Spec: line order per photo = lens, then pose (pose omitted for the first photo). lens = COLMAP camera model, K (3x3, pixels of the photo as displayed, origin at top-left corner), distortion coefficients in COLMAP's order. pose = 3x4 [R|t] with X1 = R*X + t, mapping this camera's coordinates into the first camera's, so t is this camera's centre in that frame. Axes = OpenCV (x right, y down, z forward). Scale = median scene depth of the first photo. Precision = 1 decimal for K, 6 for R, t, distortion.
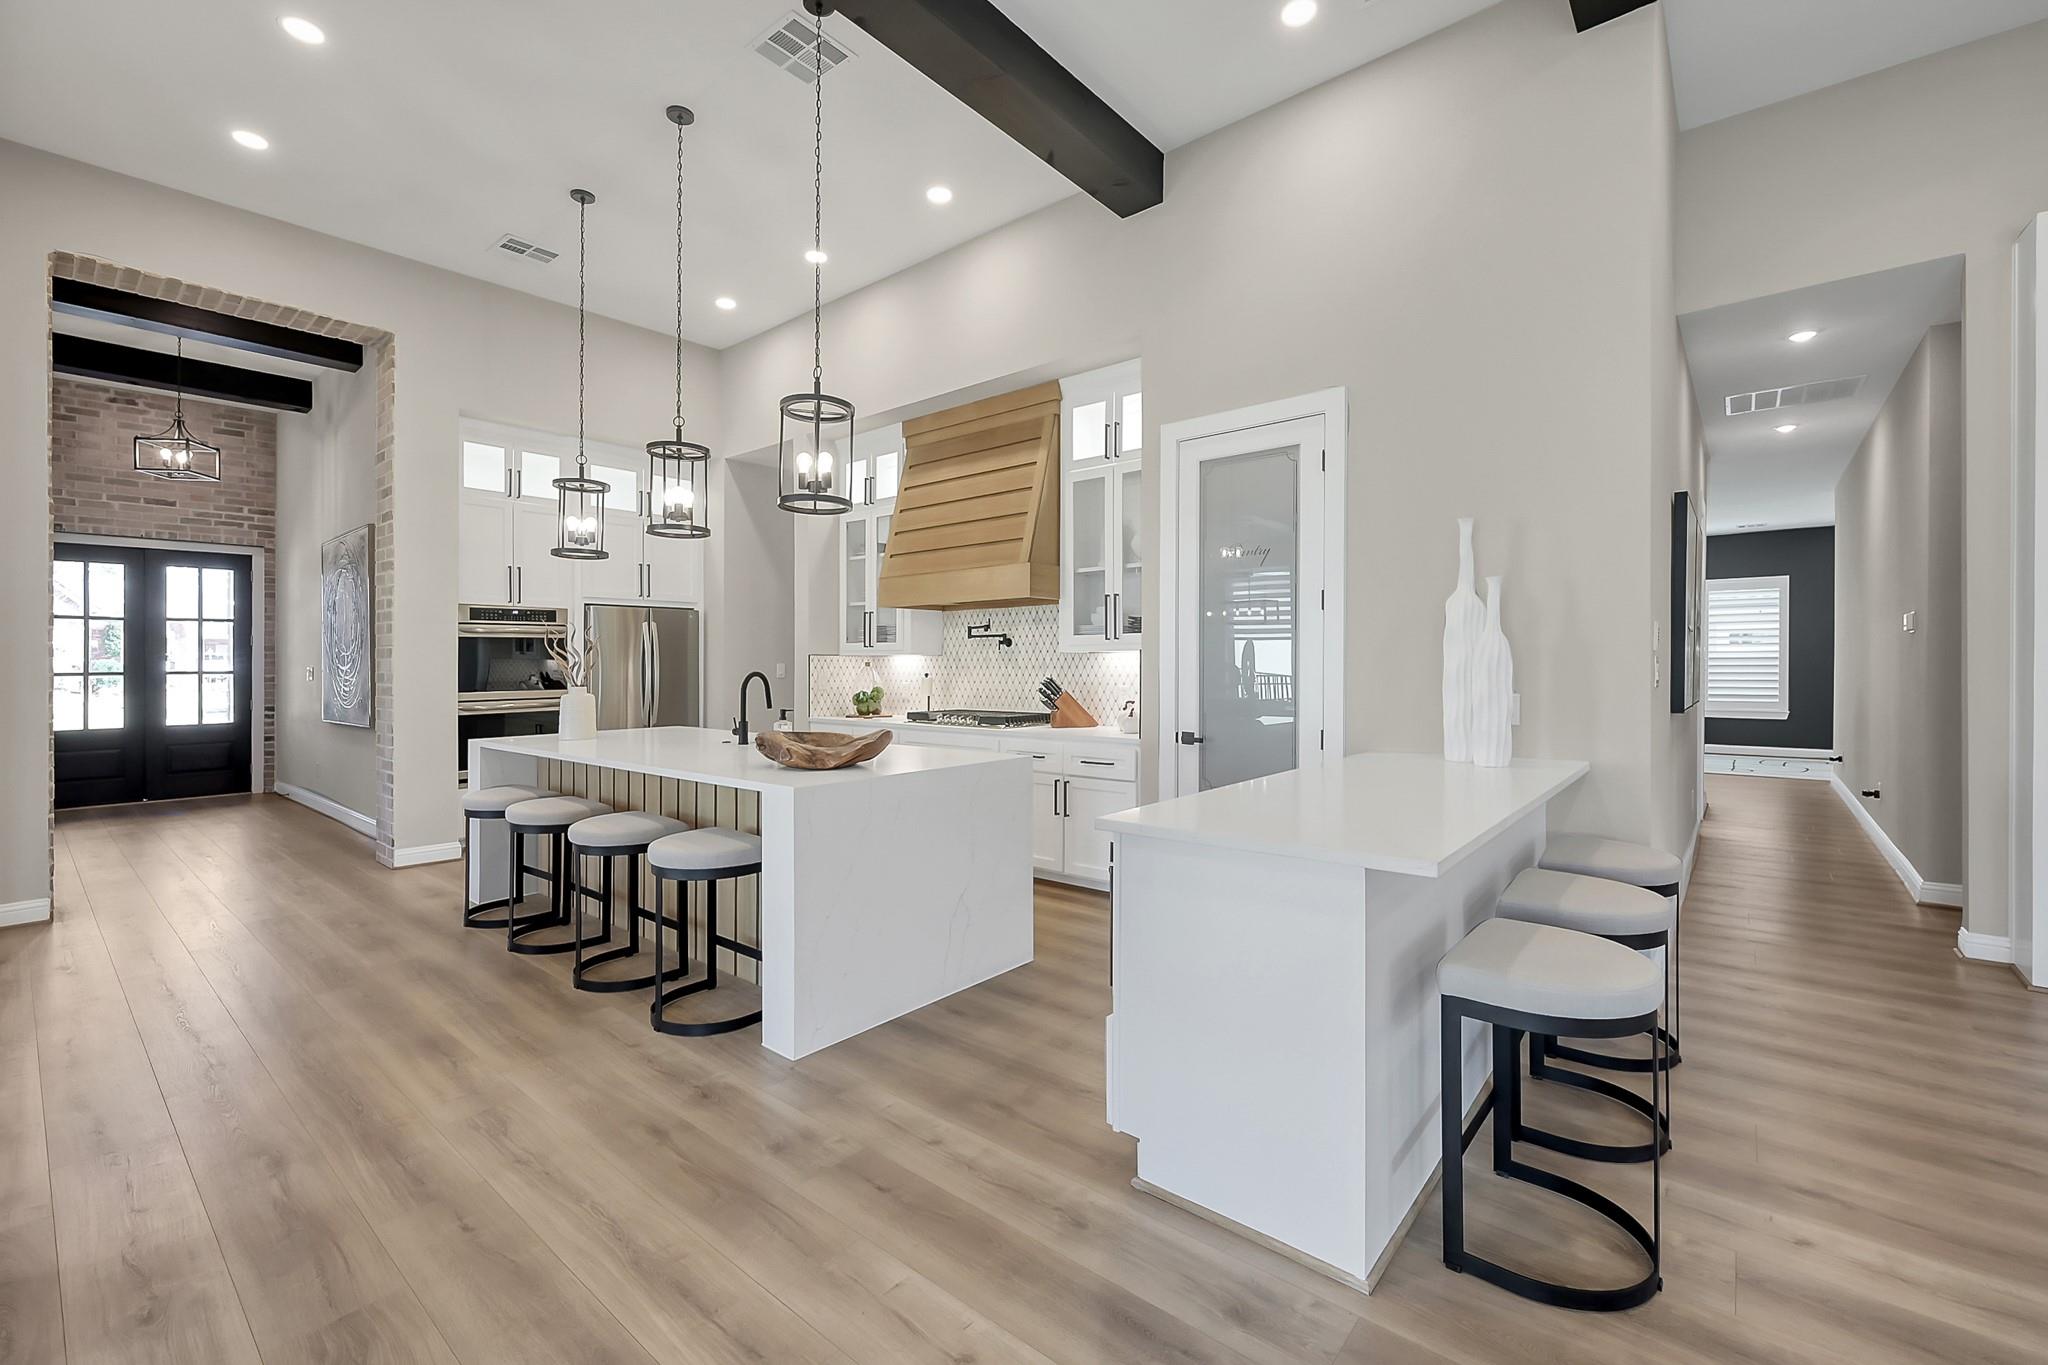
lens RADIAL K [[866.8, 0, 1015.0], [0, 866.8, 659.3], [0, 0, 1]] dist [-0.002268, -0.000730]
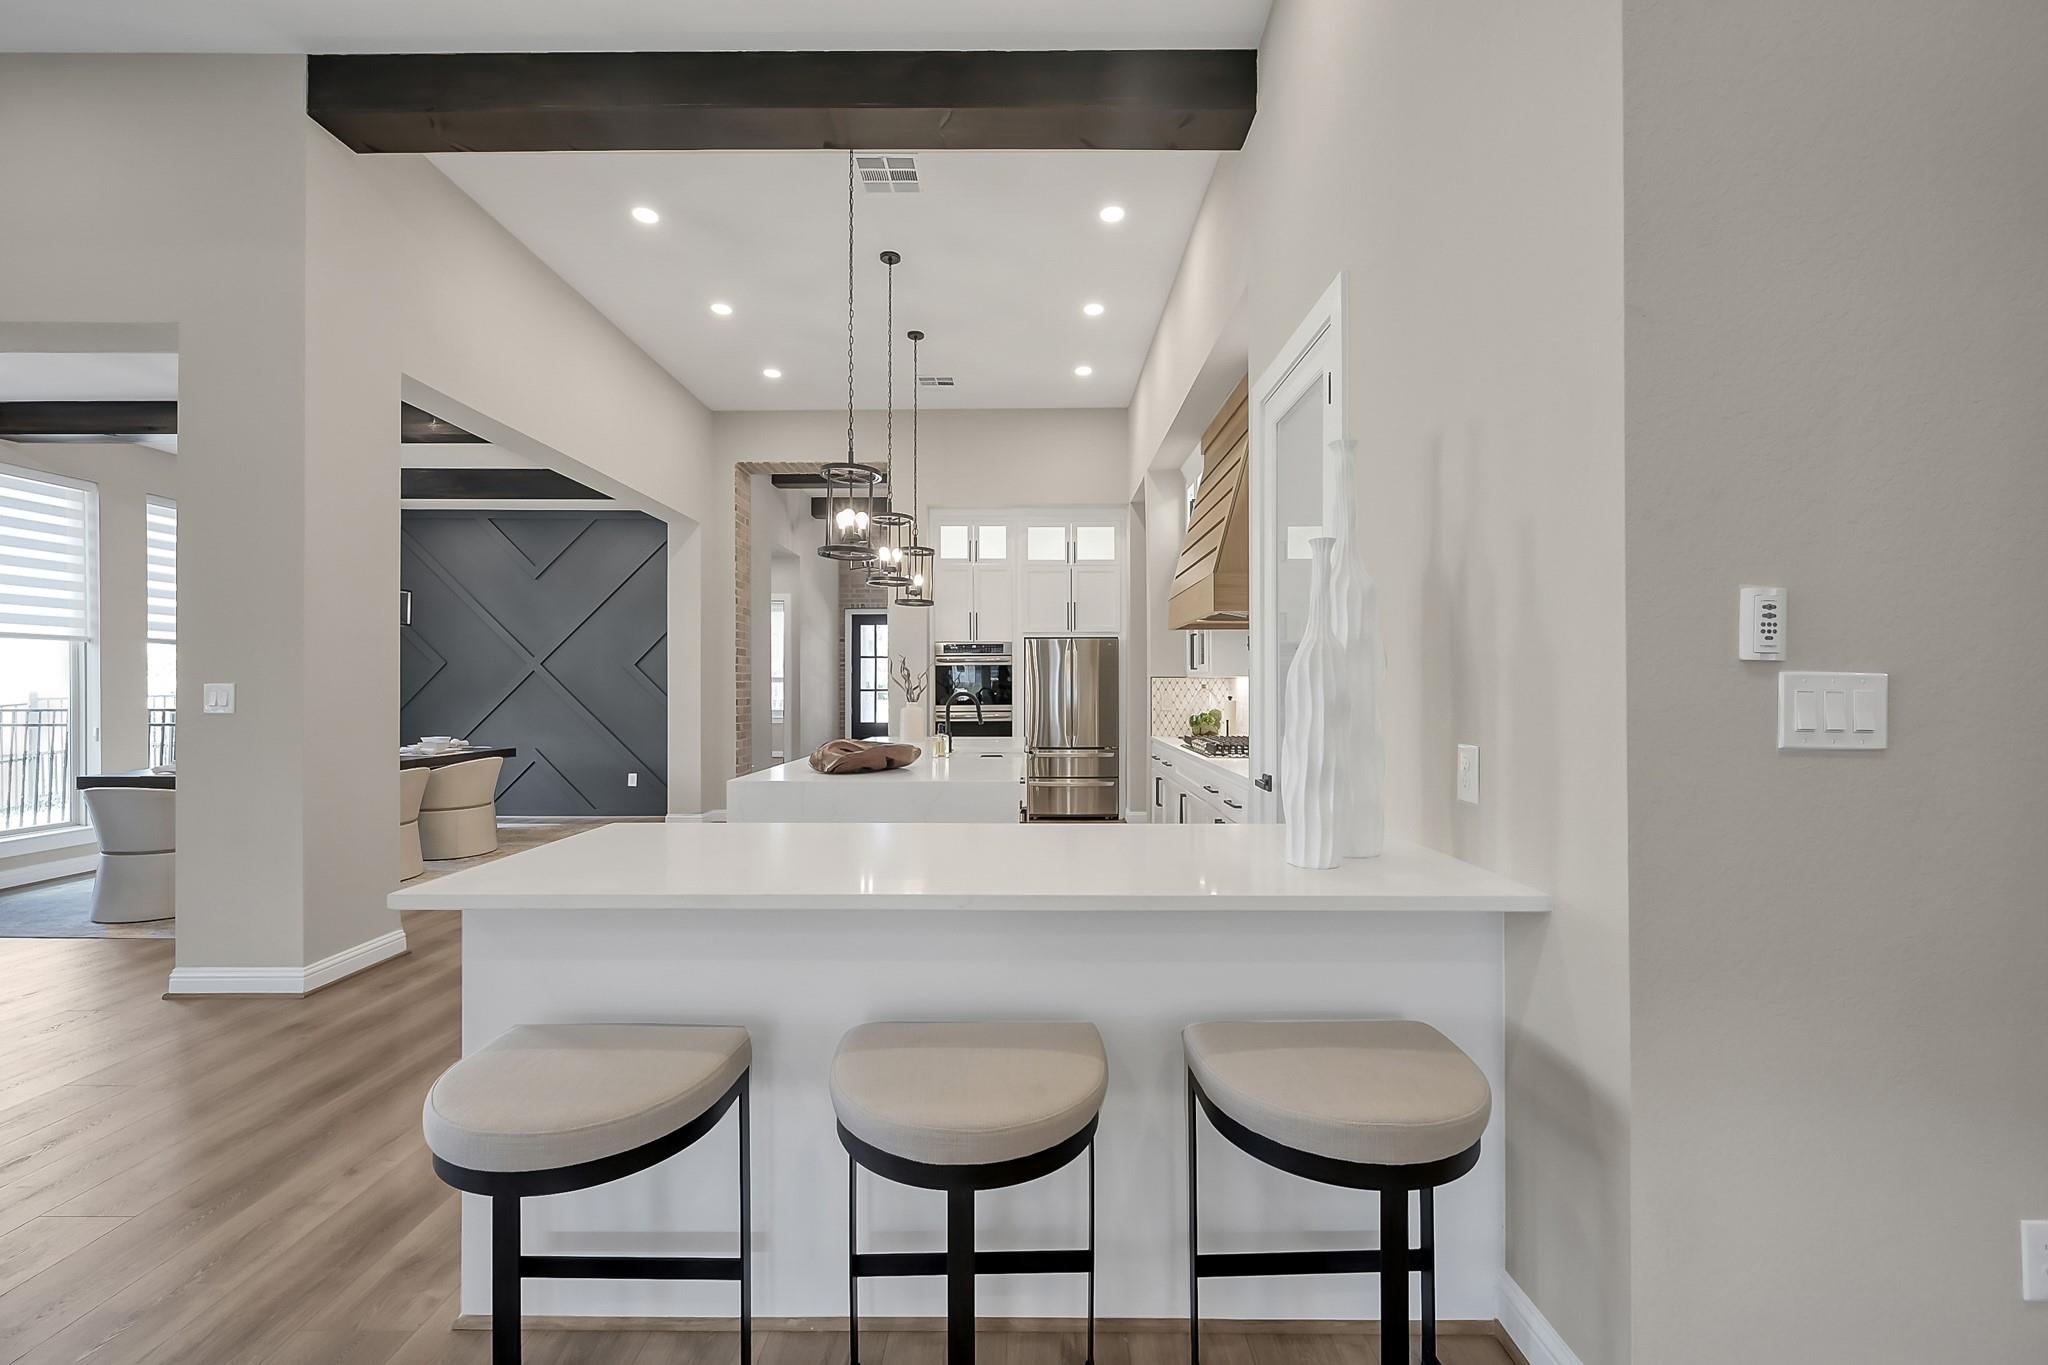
lens RADIAL K [[805.9, 0, 1022.4], [0, 805.9, 679.6], [0, 0, 1]] dist [-0.011100, 0.000507]
pose [[0.639867, -0.003213, -0.768479, 0.463301], [0.002089, 0.999995, -0.002442, -0.000091], [0.768482, -0.000043, 0.639871, 0.277761]]
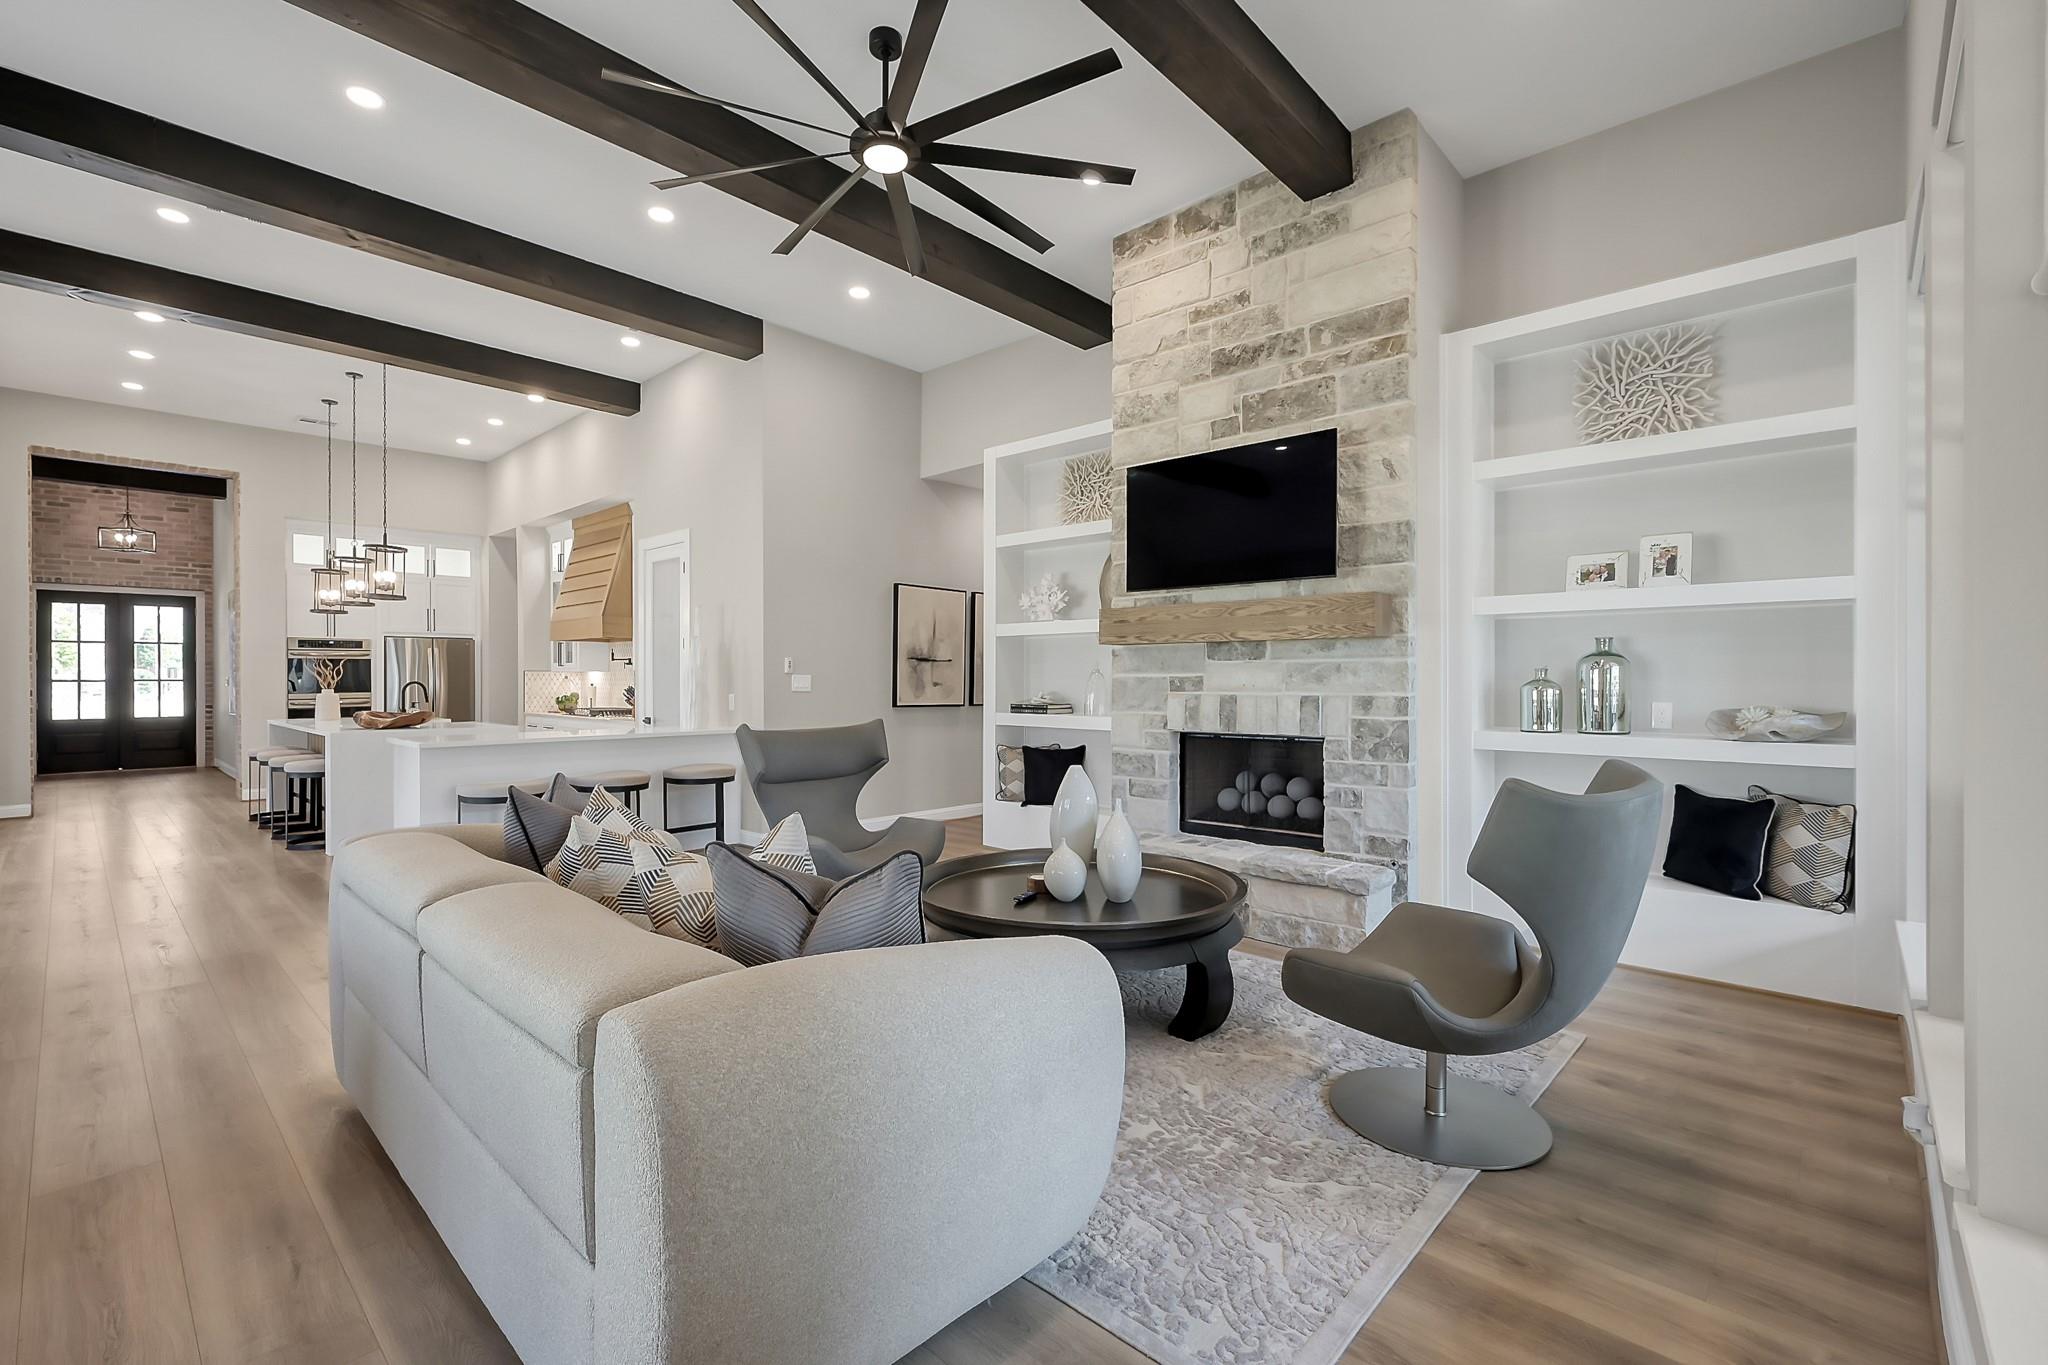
lens RADIAL K [[893.7, 0, 1024.0], [0, 893.7, 682.5], [0, 0, 1]] dist [-0.001698, -0.000943]
pose [[0.999113, 0.005215, -0.041796, 0.781301], [-0.004722, 0.999918, 0.011880, -0.008039], [0.041854, -0.011672, 0.999056, -0.583527]]
